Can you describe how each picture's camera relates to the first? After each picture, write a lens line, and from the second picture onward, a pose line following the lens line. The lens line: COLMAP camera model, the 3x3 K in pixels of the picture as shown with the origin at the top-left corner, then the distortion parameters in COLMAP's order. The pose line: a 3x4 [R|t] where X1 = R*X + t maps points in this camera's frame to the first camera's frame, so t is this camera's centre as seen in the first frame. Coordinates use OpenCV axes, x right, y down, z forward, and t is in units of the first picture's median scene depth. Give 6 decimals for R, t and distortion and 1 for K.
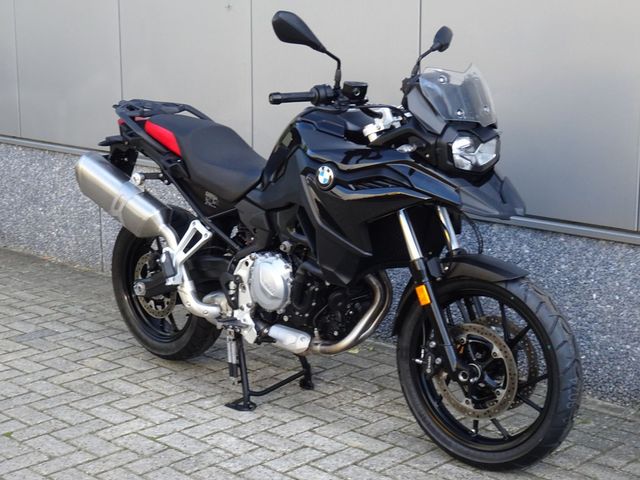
lens RADIAL K [[1200.7, 0, 320.2], [0, 1200.7, 238.5], [0, 0, 1]] dist [-0.029074, 0.000000]
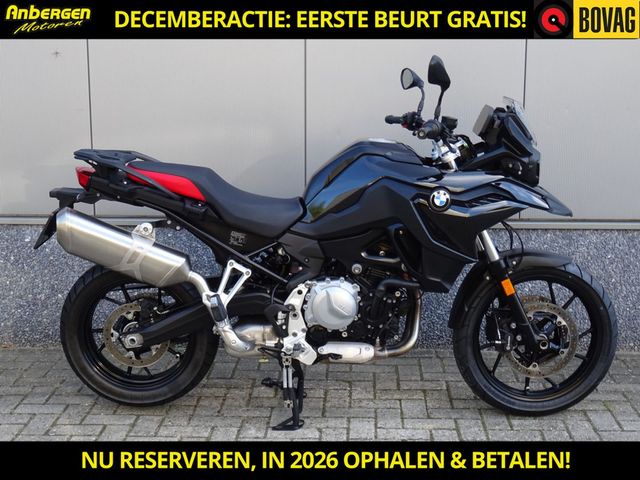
lens RADIAL K [[1024.7, 0, 320.1], [0, 1024.7, 241.1], [0, 0, 1]] dist [-0.137109, 0.000000]
pose [[0.742925, -0.134572, 0.655708, -0.639573], [0.133249, 0.989710, 0.052147, -0.069085], [-0.655978, 0.048631, 0.753212, 0.301562]]
